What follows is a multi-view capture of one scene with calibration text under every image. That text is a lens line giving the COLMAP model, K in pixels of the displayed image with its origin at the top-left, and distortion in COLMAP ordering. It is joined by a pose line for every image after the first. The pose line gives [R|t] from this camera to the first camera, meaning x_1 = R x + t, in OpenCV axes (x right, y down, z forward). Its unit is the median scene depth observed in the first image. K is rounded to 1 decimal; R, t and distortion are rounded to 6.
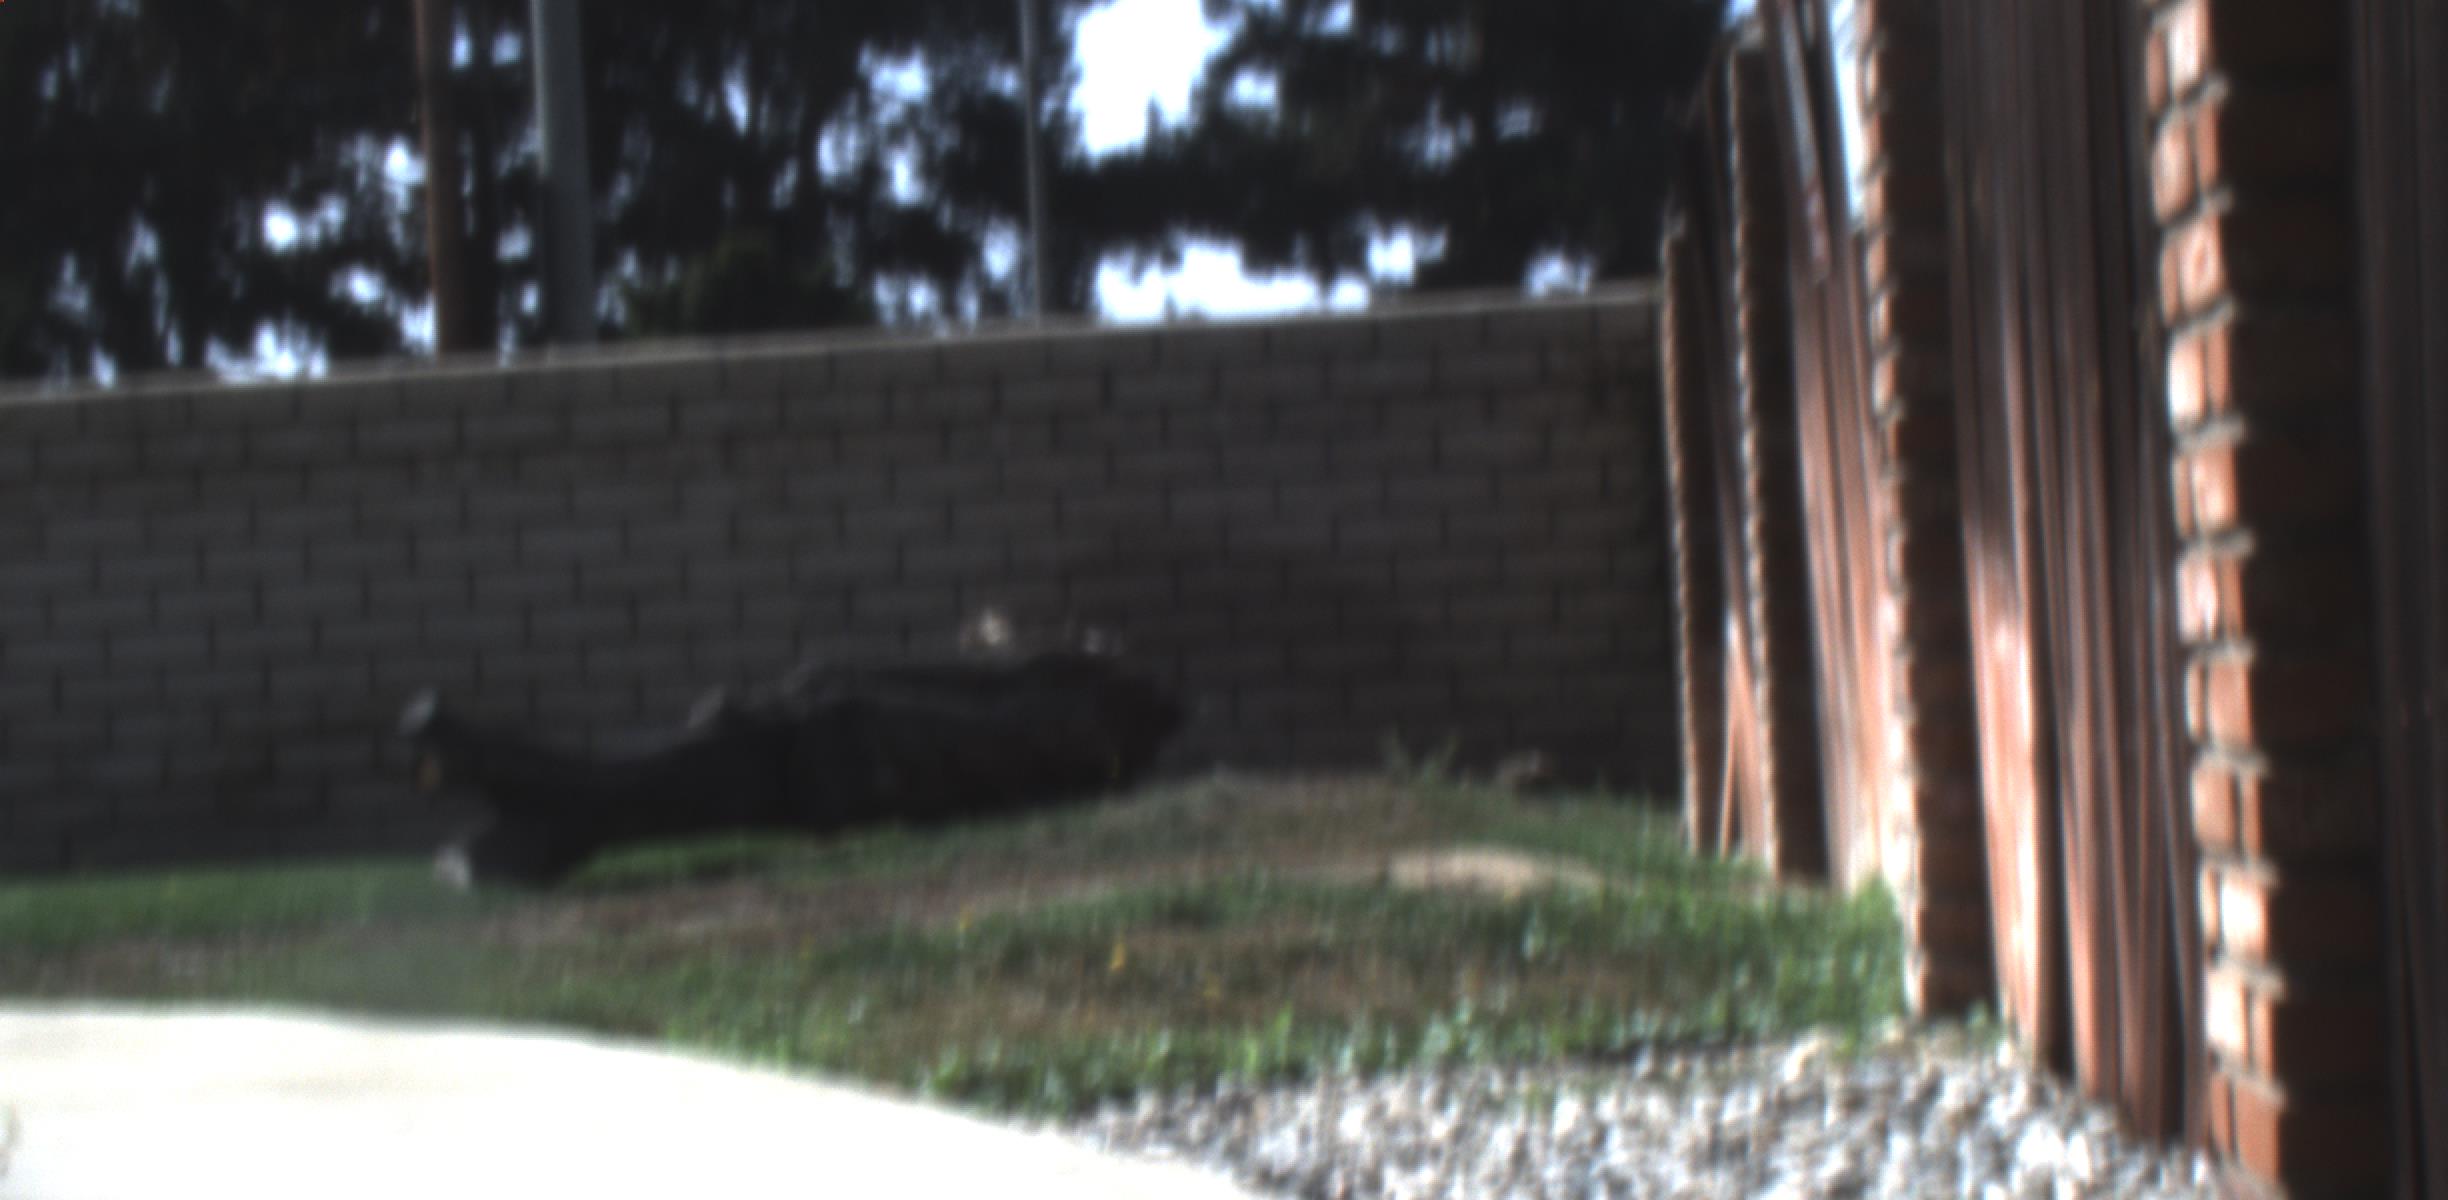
lens RADIAL K [[4206.9, 0, 1185.7], [0, 4206.9, 603.1], [0, 0, 1]] dist [-0.002134, 0.078555]
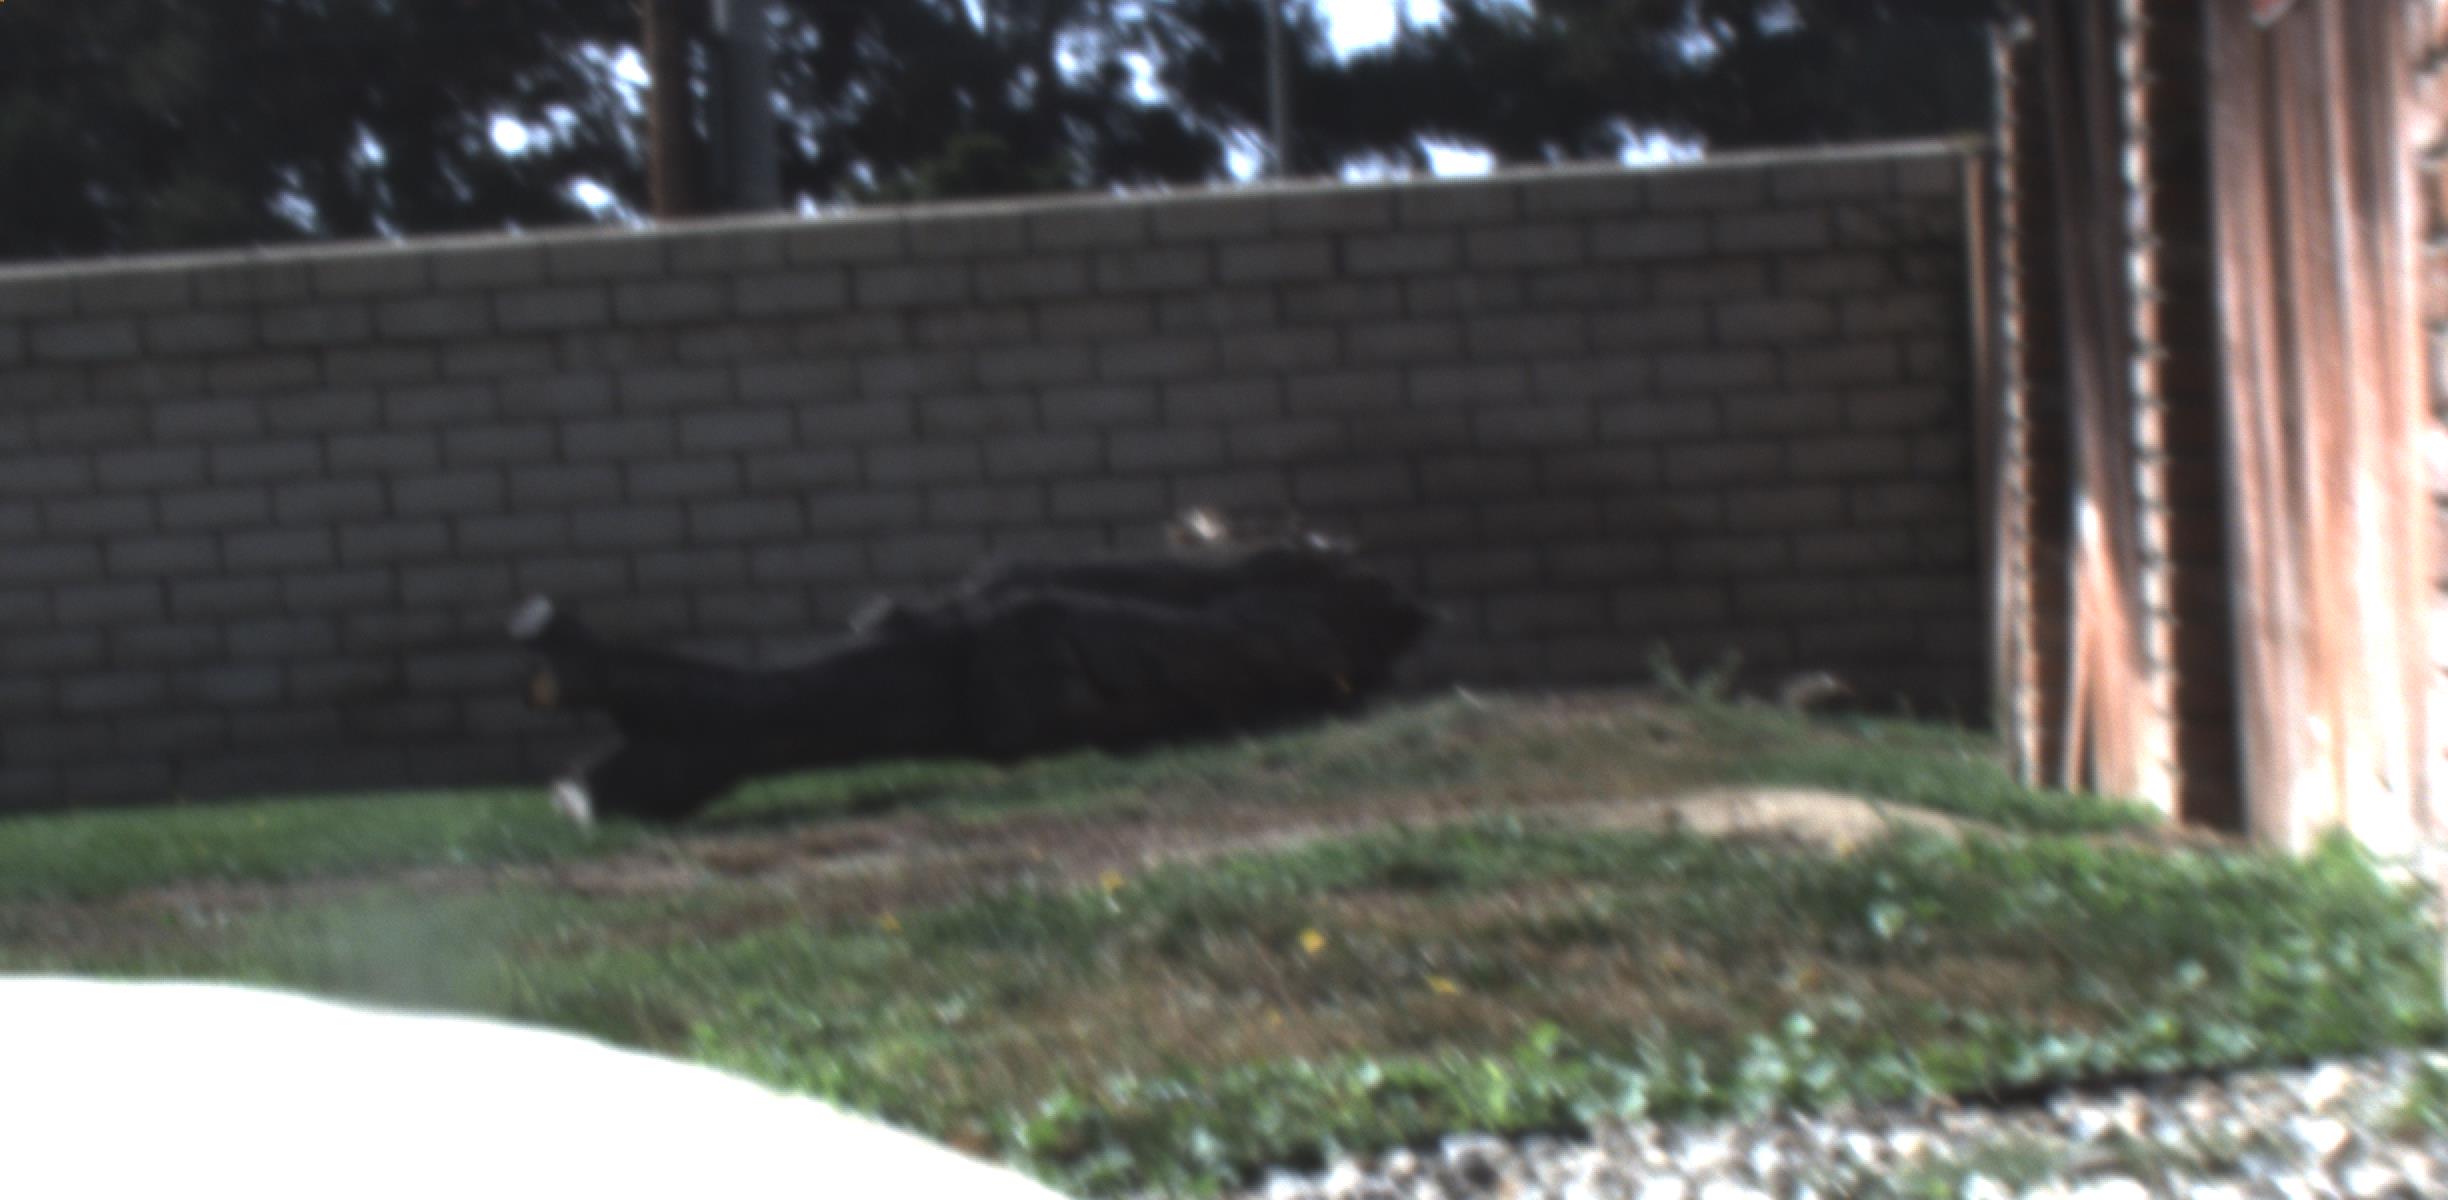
lens RADIAL K [[4206.9, 0, 1185.7], [0, 4206.9, 603.1], [0, 0, 1]] dist [-0.002134, 0.078555]
pose [[0.998224, 0.001372, -0.059554, 0.002254], [-0.000237, 0.999818, 0.019065, 0.005454], [0.059569, -0.019017, 0.998043, 0.121632]]
